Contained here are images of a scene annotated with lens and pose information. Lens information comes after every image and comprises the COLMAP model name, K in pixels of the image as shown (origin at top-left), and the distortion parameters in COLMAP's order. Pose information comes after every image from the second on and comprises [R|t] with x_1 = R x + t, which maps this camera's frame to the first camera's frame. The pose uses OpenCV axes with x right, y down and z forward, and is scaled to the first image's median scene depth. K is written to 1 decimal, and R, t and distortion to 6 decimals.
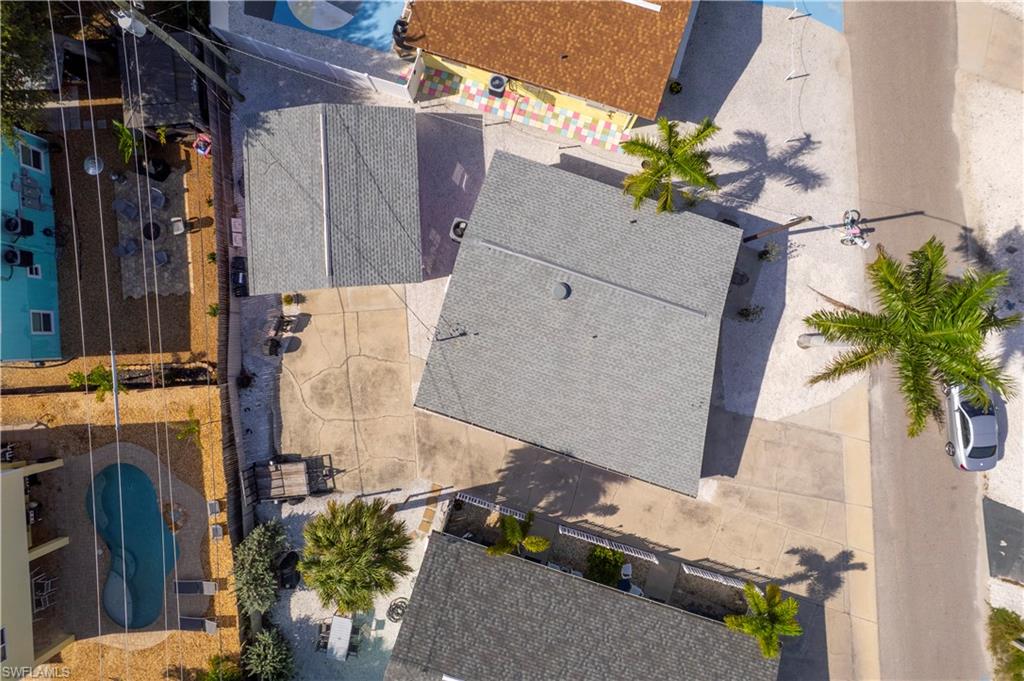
lens RADIAL K [[655.6, 0, 516.6], [0, 655.6, 347.7], [0, 0, 1]] dist [-0.071068, 0.063411]
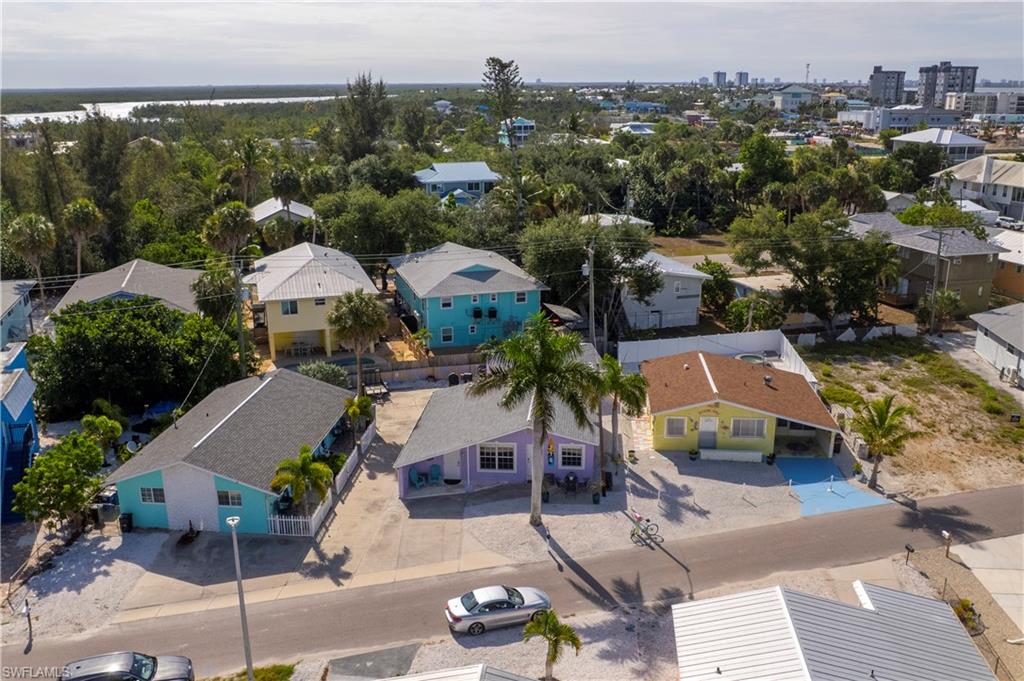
lens RADIAL K [[925.7, 0, 516.9], [0, 925.7, 342.9], [0, 0, 1]] dist [-0.056444, 0.013250]
pose [[0.232072, 0.268935, -0.934782, 1.858934], [-0.972698, 0.062832, -0.223408, 0.364234], [-0.001348, 0.961107, 0.276174, 0.242339]]
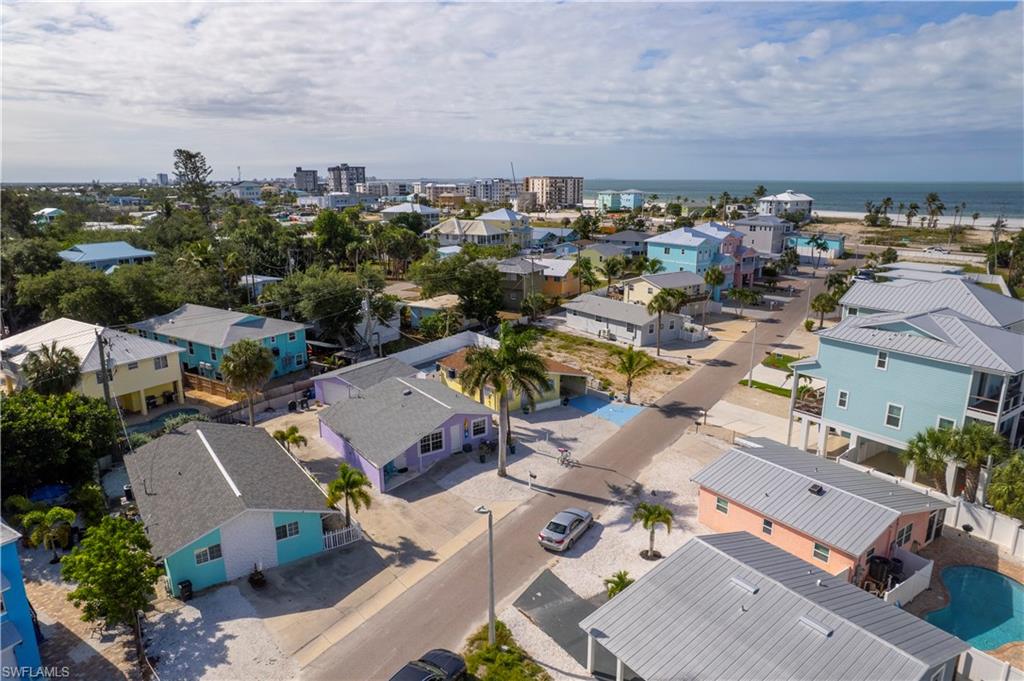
lens RADIAL K [[655.6, 0, 512.9], [0, 655.6, 346.1], [0, 0, 1]] dist [-0.071068, 0.063411]
pose [[0.805899, 0.150137, -0.572701, 1.314005], [-0.592042, 0.198431, -0.781096, 1.141478], [-0.003629, 0.968547, 0.248803, 0.300842]]
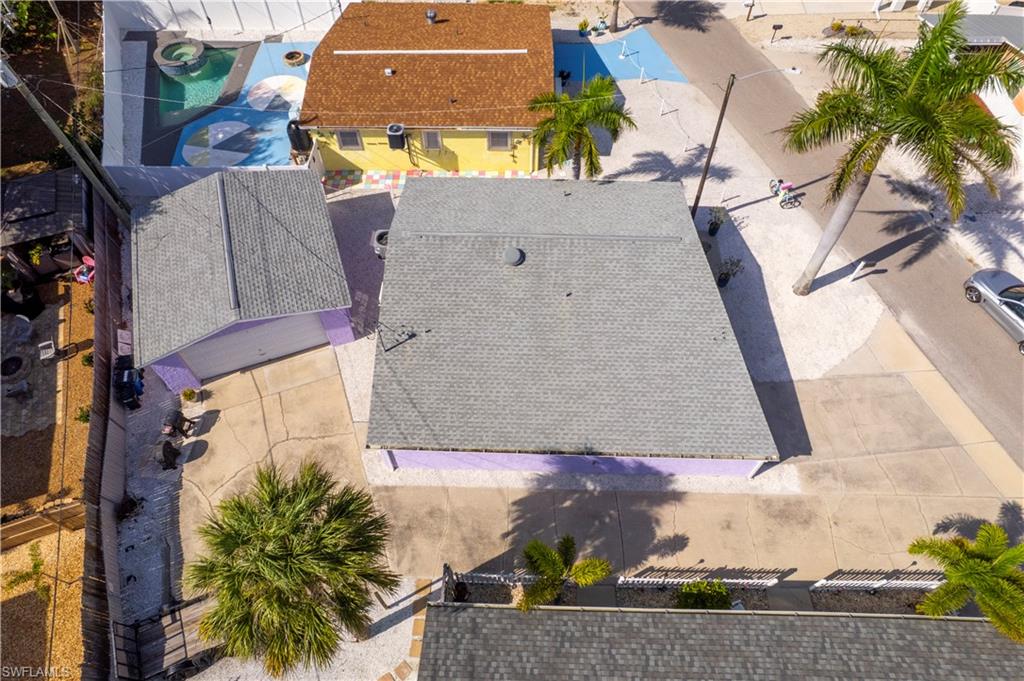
lens RADIAL K [[655.6, 0, 515.4], [0, 655.6, 348.5], [0, 0, 1]] dist [-0.071068, 0.063411]
pose [[0.958581, -0.235519, 0.160166, -0.083114], [0.284820, 0.791865, -0.540211, 0.412934], [0.000400, 0.563454, 0.826147, 0.319216]]
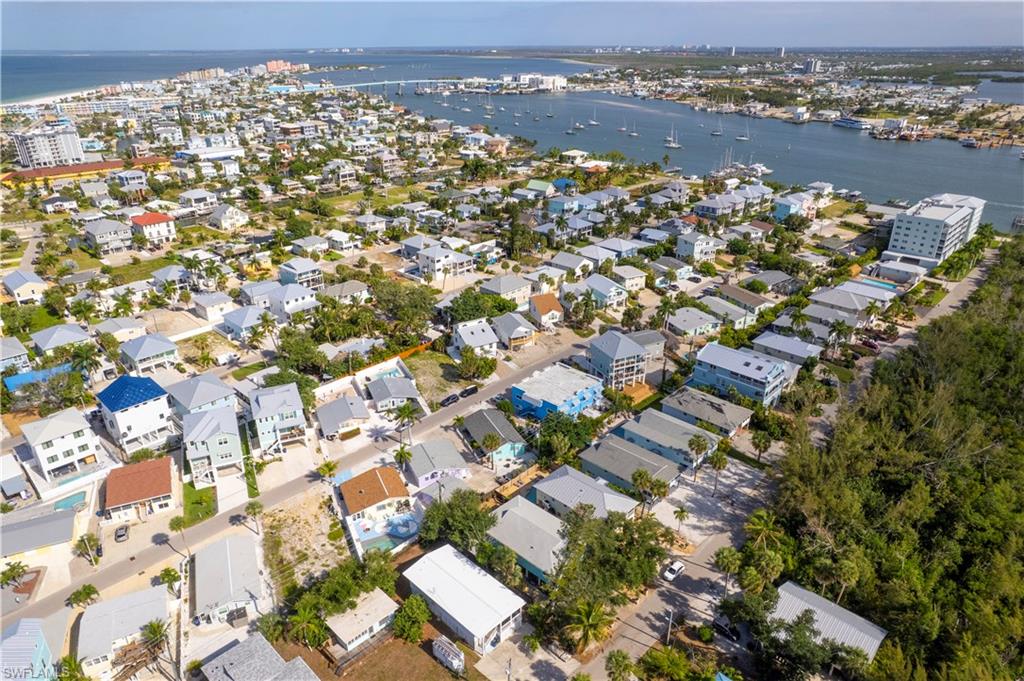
lens RADIAL K [[655.6, 0, 510.8], [0, 655.6, 345.0], [0, 0, 1]] dist [-0.071068, 0.063411]
pose [[-0.675242, -0.300119, 0.673778, -3.136181], [0.737503, -0.289218, 0.610281, -2.231355], [0.011712, 0.909000, 0.416631, -1.752563]]
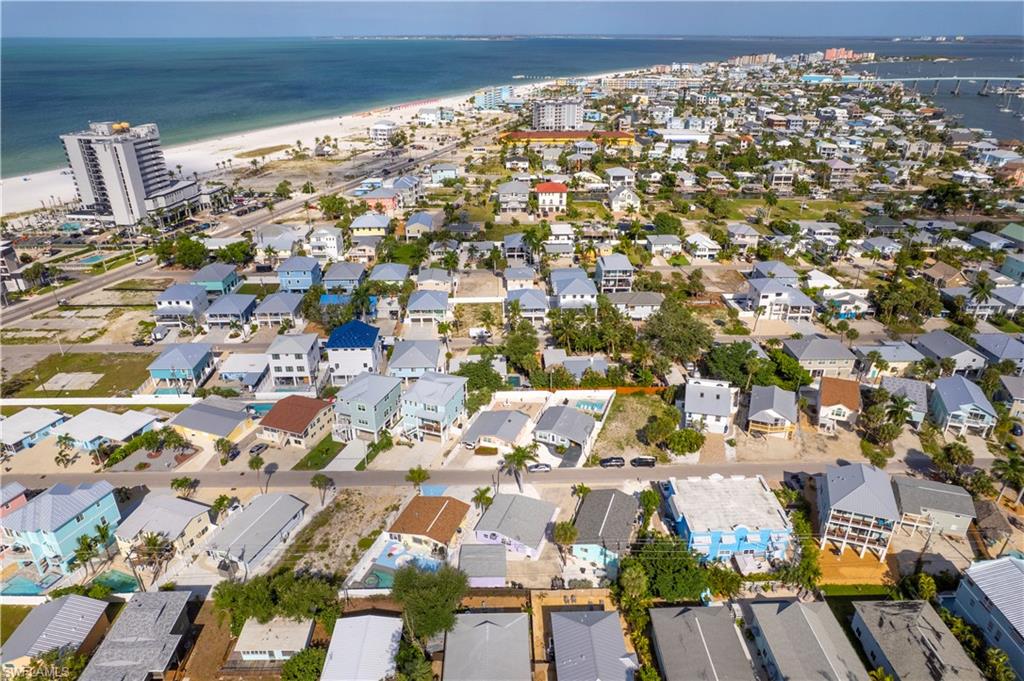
lens RADIAL K [[655.6, 0, 512.4], [0, 655.6, 340.9], [0, 0, 1]] dist [-0.071068, 0.063411]
pose [[0.029789, -0.422538, 0.905856, -2.987727], [0.999552, 0.010016, -0.028198, 0.035301], [0.002841, 0.906290, 0.422647, -1.718038]]
